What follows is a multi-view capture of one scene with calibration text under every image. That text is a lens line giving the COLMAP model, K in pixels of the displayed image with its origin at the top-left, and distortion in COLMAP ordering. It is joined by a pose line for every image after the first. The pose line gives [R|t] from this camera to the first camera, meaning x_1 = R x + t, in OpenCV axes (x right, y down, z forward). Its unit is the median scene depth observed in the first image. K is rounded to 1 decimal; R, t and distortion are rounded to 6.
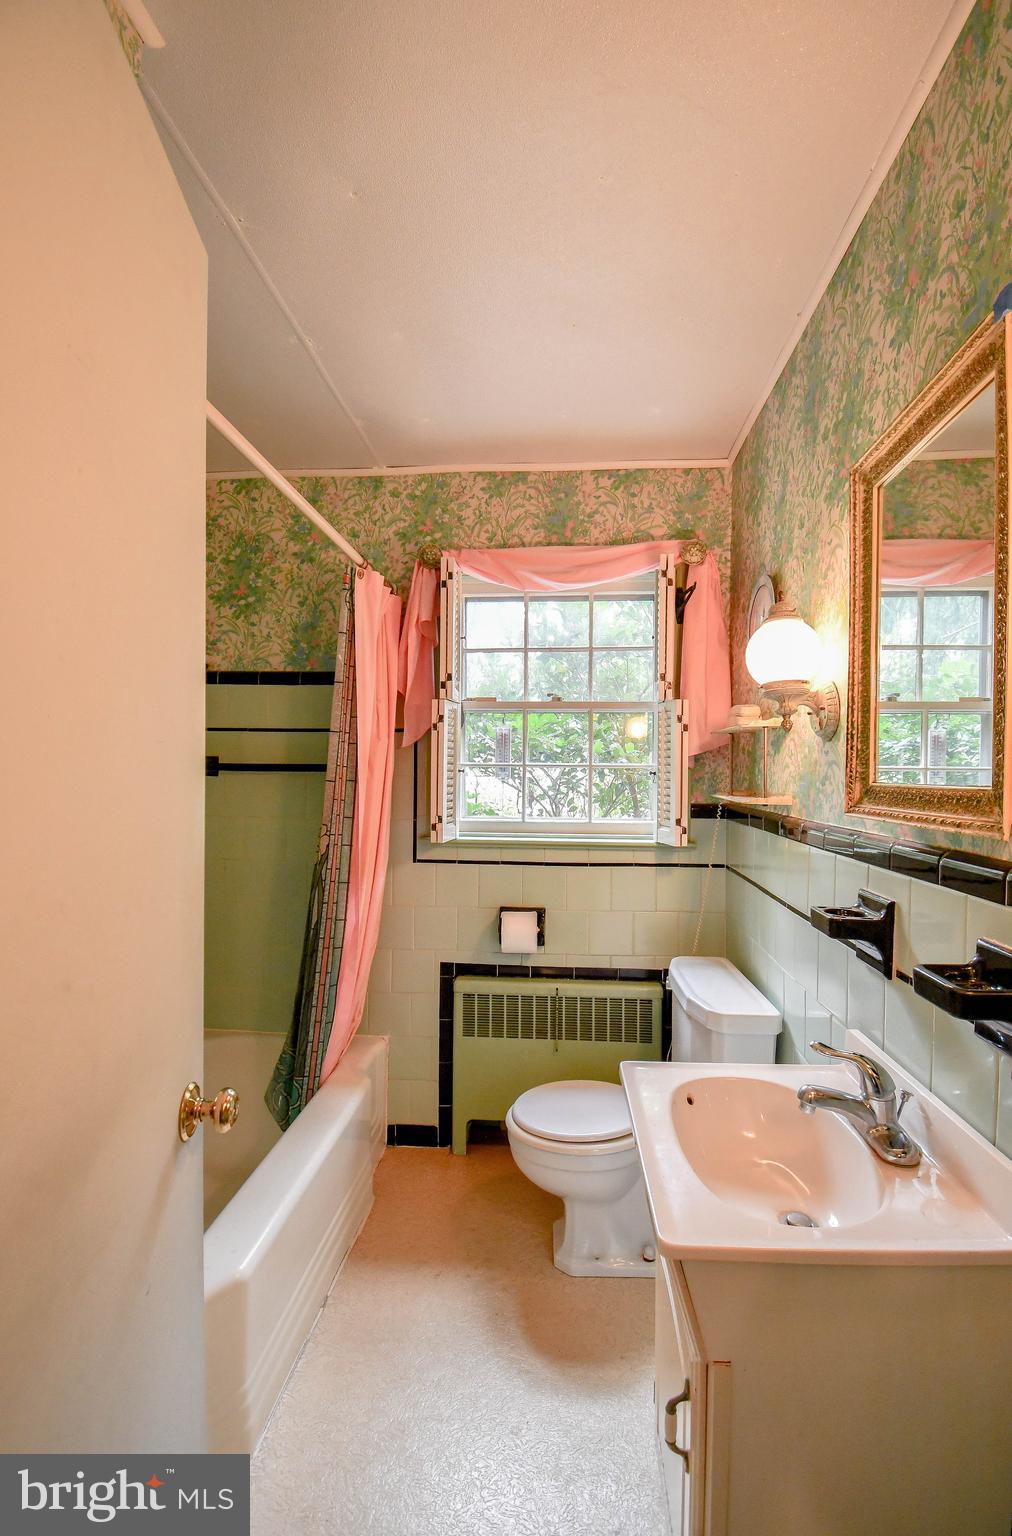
lens RADIAL K [[702.4, 0, 506.0], [0, 702.4, 768.0], [0, 0, 1]] dist [0.017316, -0.022786]
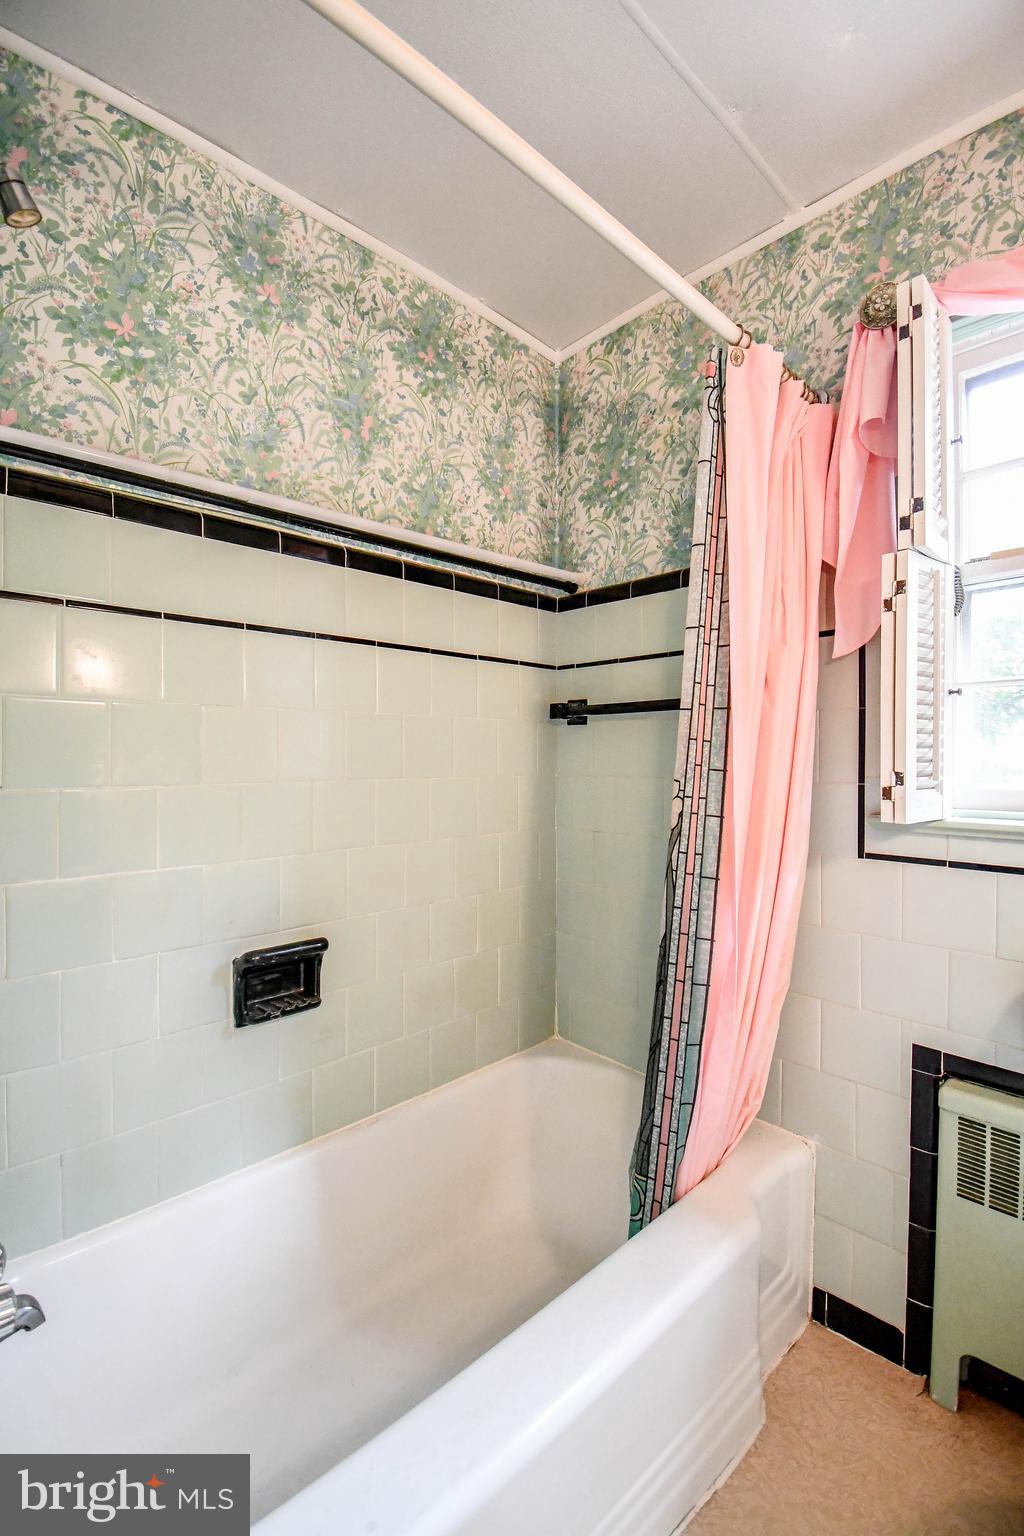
lens RADIAL K [[675.1, 0, 506.2], [0, 675.1, 759.8], [0, 0, 1]] dist [0.019045, -0.025281]
pose [[0.752389, -0.004838, -0.658701, 0.017732], [0.002711, 0.999987, -0.004248, 0.055964], [0.658713, 0.001411, 0.752393, 0.394408]]
